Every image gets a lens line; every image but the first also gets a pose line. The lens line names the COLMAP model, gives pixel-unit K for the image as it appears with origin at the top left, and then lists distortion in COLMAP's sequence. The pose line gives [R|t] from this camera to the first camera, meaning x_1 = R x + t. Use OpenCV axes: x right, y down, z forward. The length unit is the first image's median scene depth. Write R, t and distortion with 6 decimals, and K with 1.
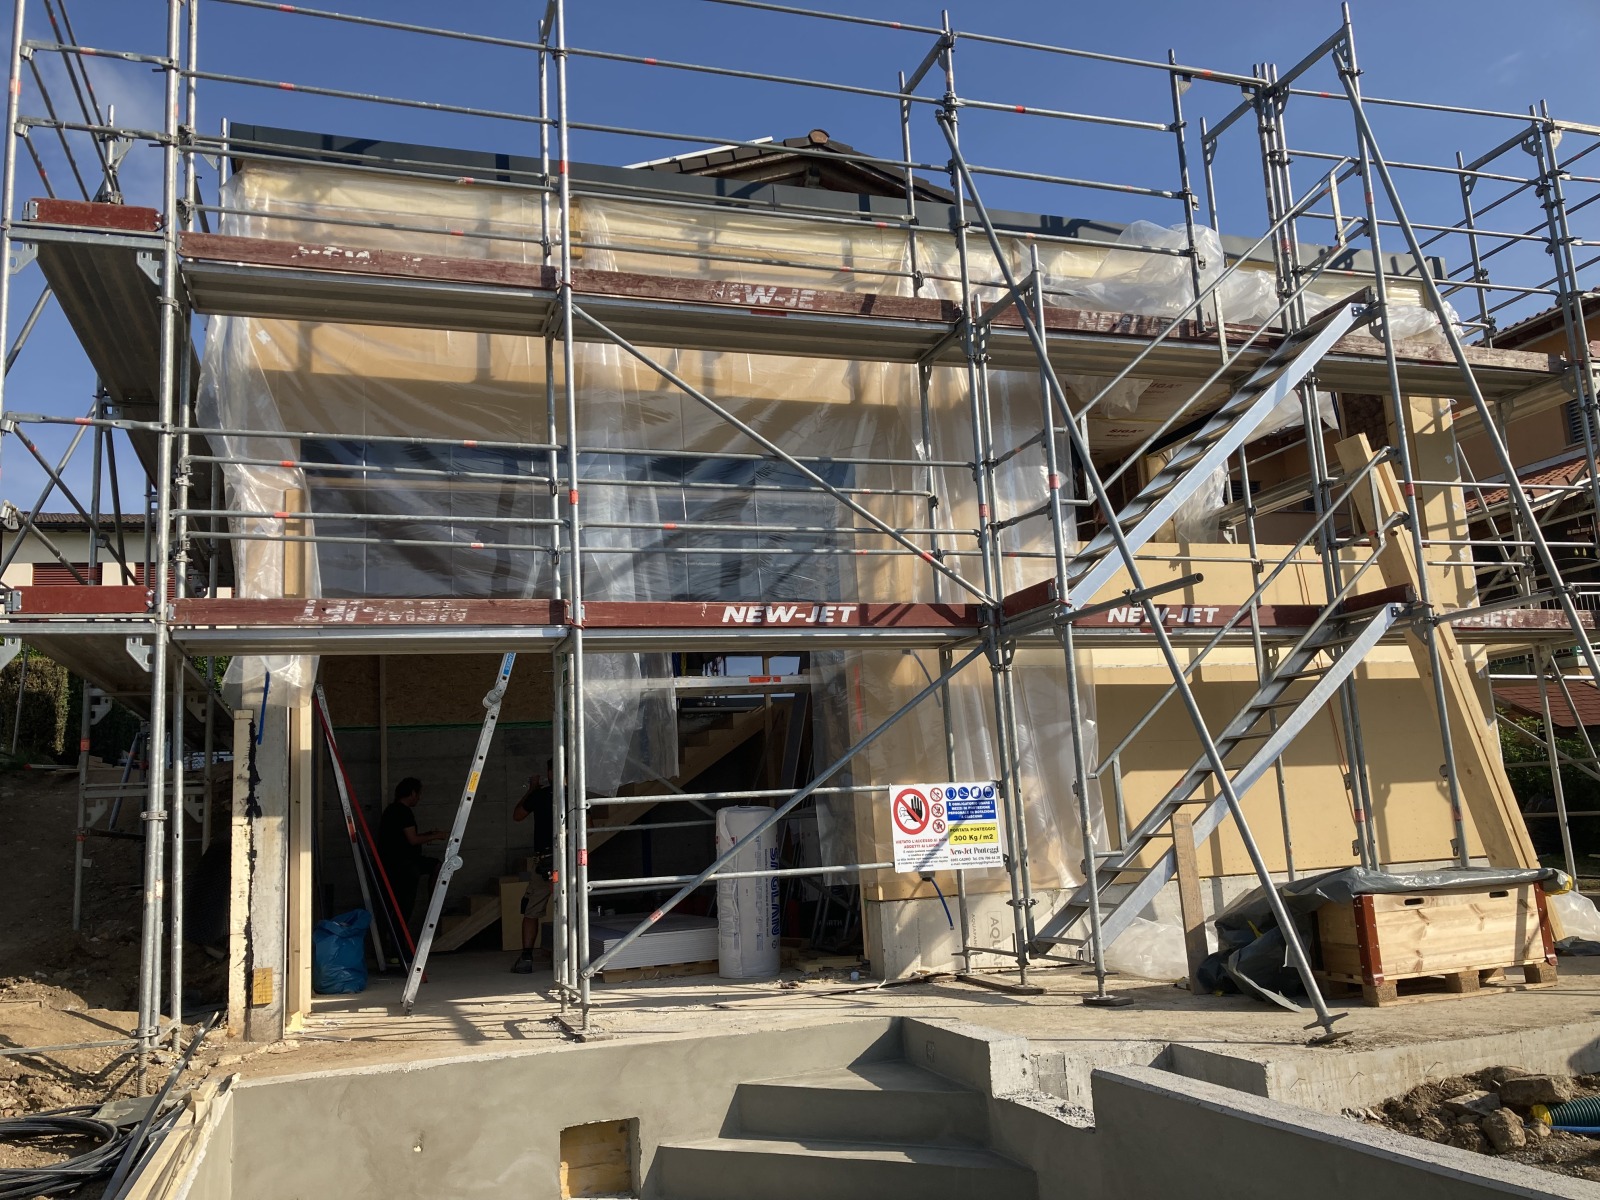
lens RADIAL K [[1312.4, 0, 784.2], [0, 1312.4, 604.7], [0, 0, 1]] dist [0.044938, -0.044207]
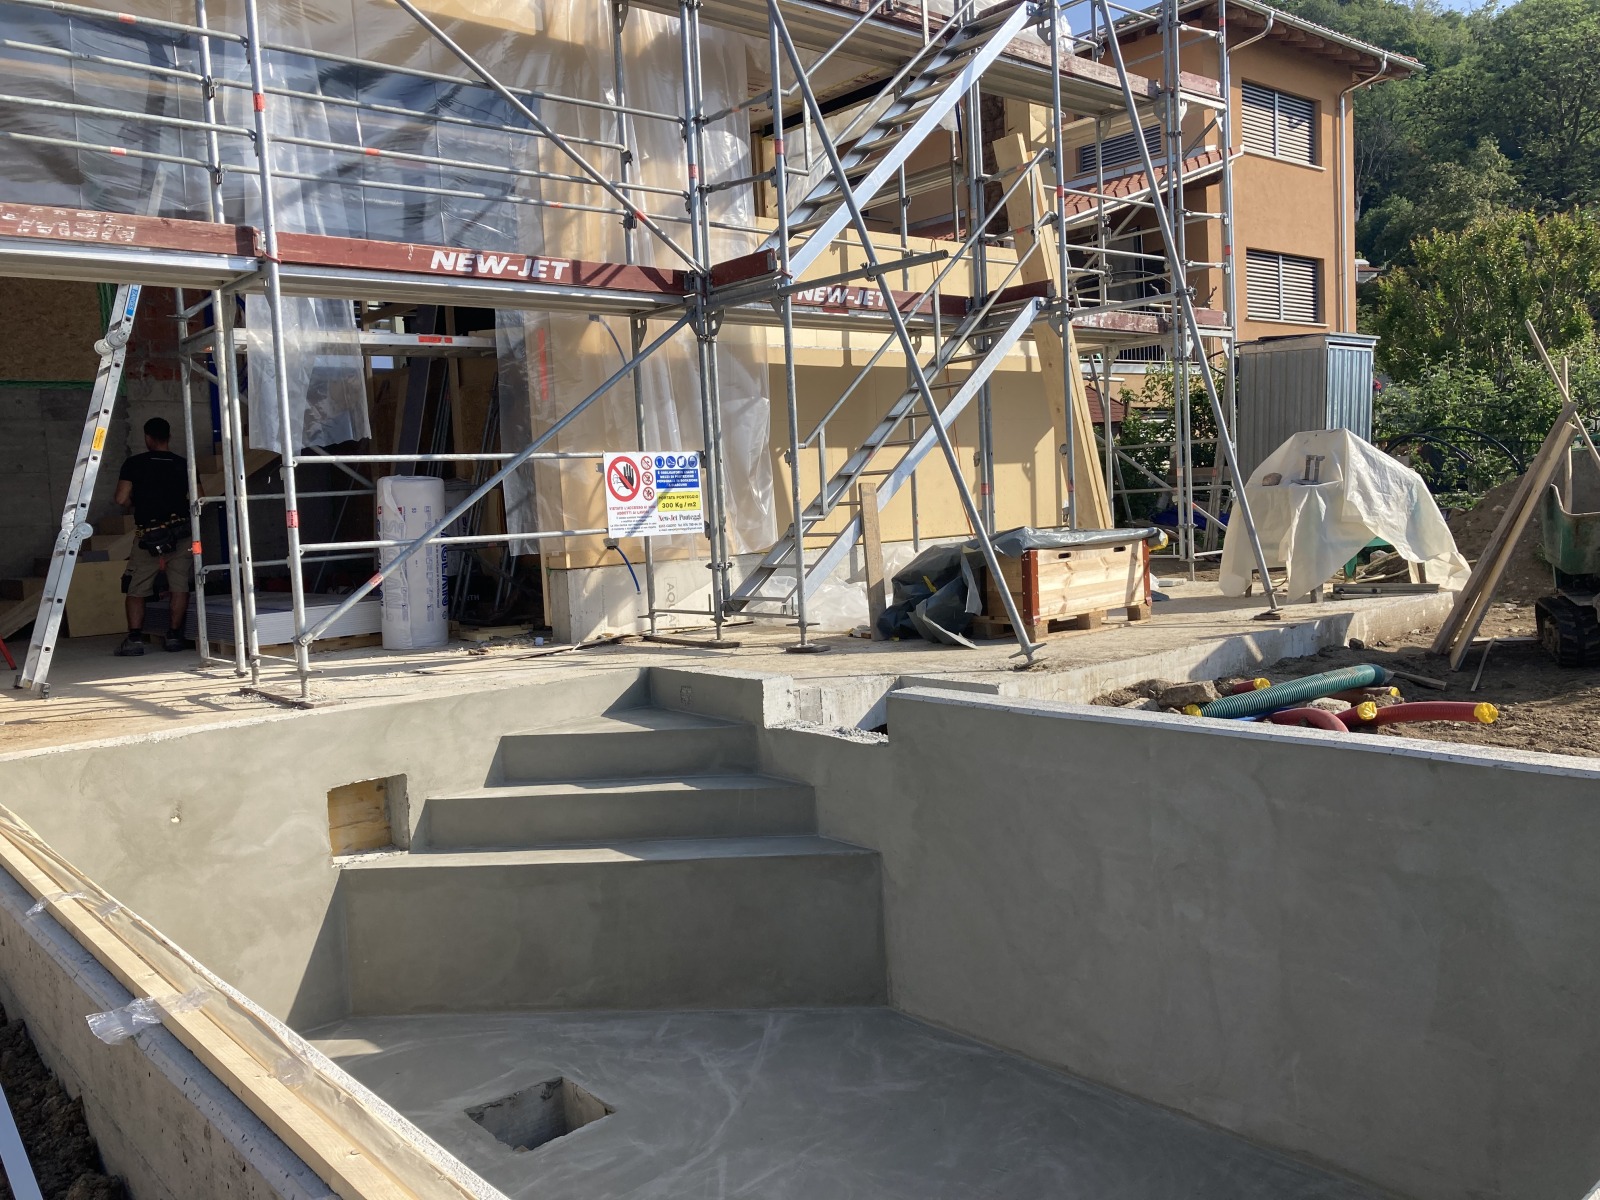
lens RADIAL K [[1312.4, 0, 795.9], [0, 1312.4, 597.4], [0, 0, 1]] dist [0.044938, -0.044207]
pose [[0.925190, -0.020499, 0.378949, -0.162401], [-0.064373, 0.975593, 0.209937, 0.026881], [-0.374004, -0.218626, 0.901290, 0.026312]]
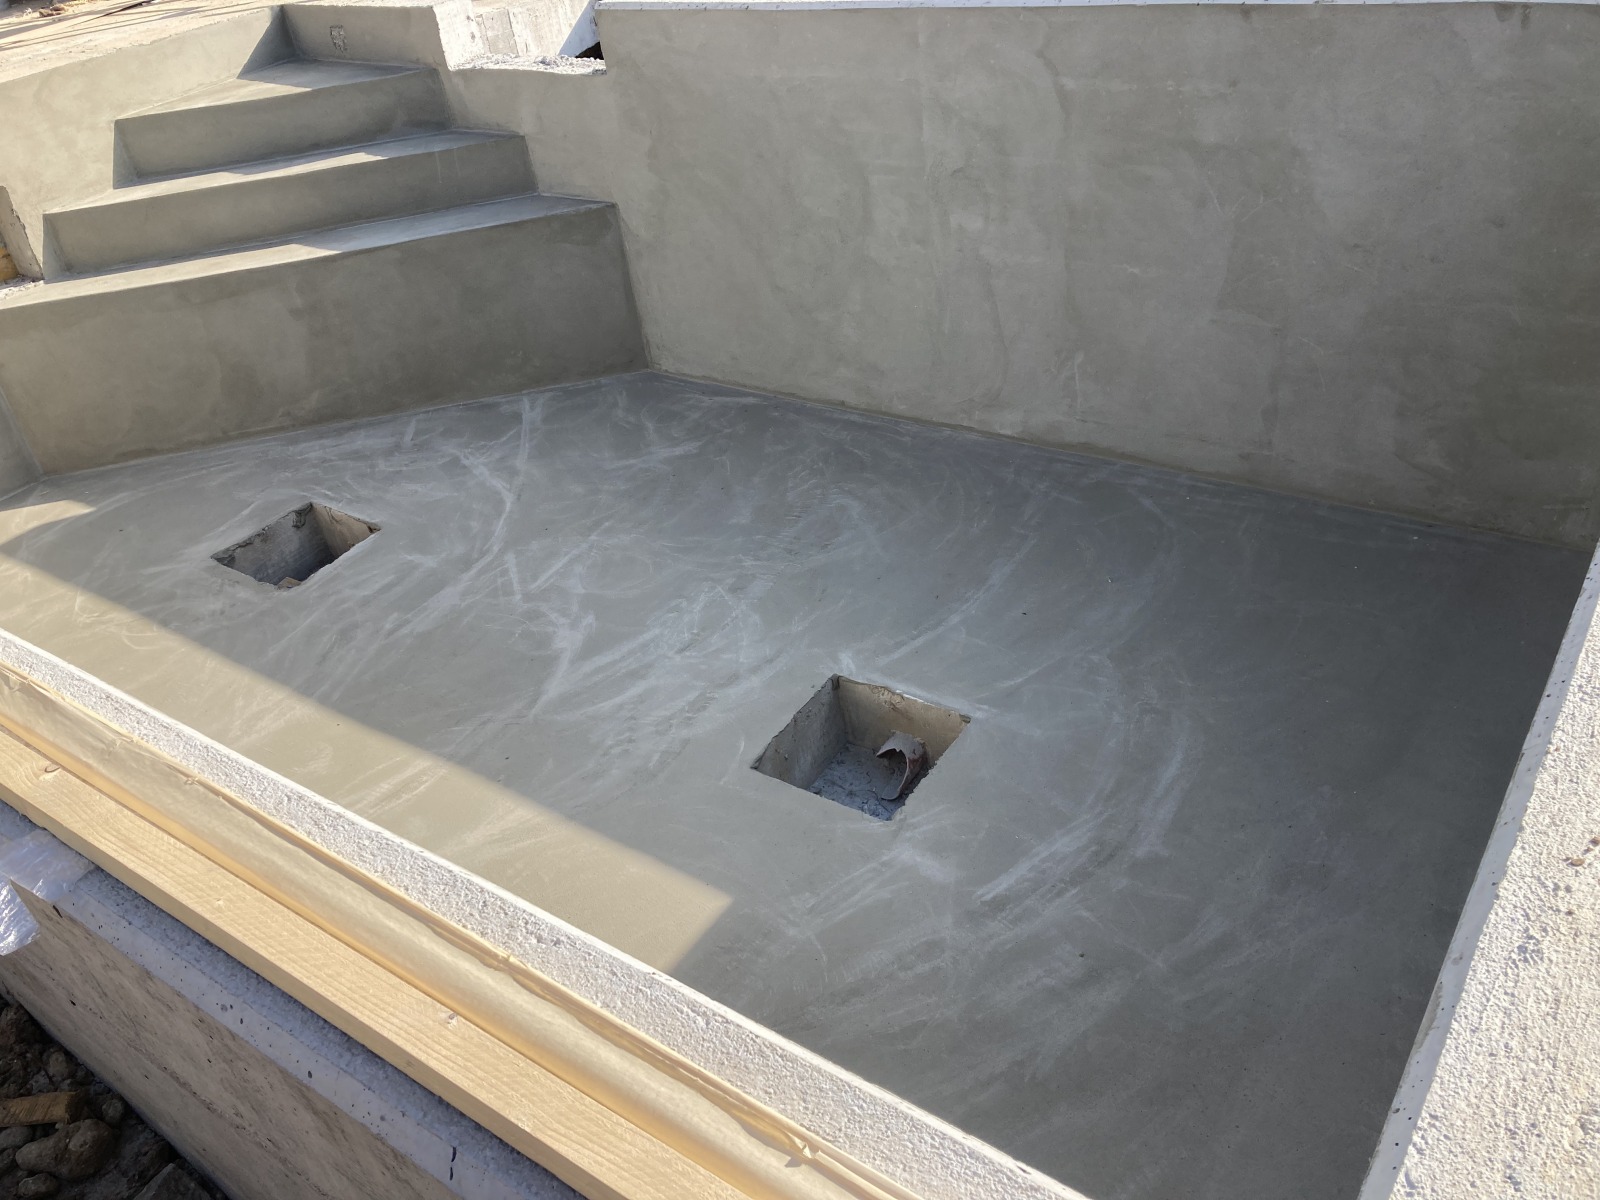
lens RADIAL K [[1312.4, 0, 781.8], [0, 1312.4, 588.6], [0, 0, 1]] dist [0.044938, -0.044207]
pose [[0.808929, -0.363253, 0.462256, -0.144549], [-0.017445, 0.771098, 0.636478, 0.049527], [-0.587647, -0.522929, 0.617426, 0.092657]]
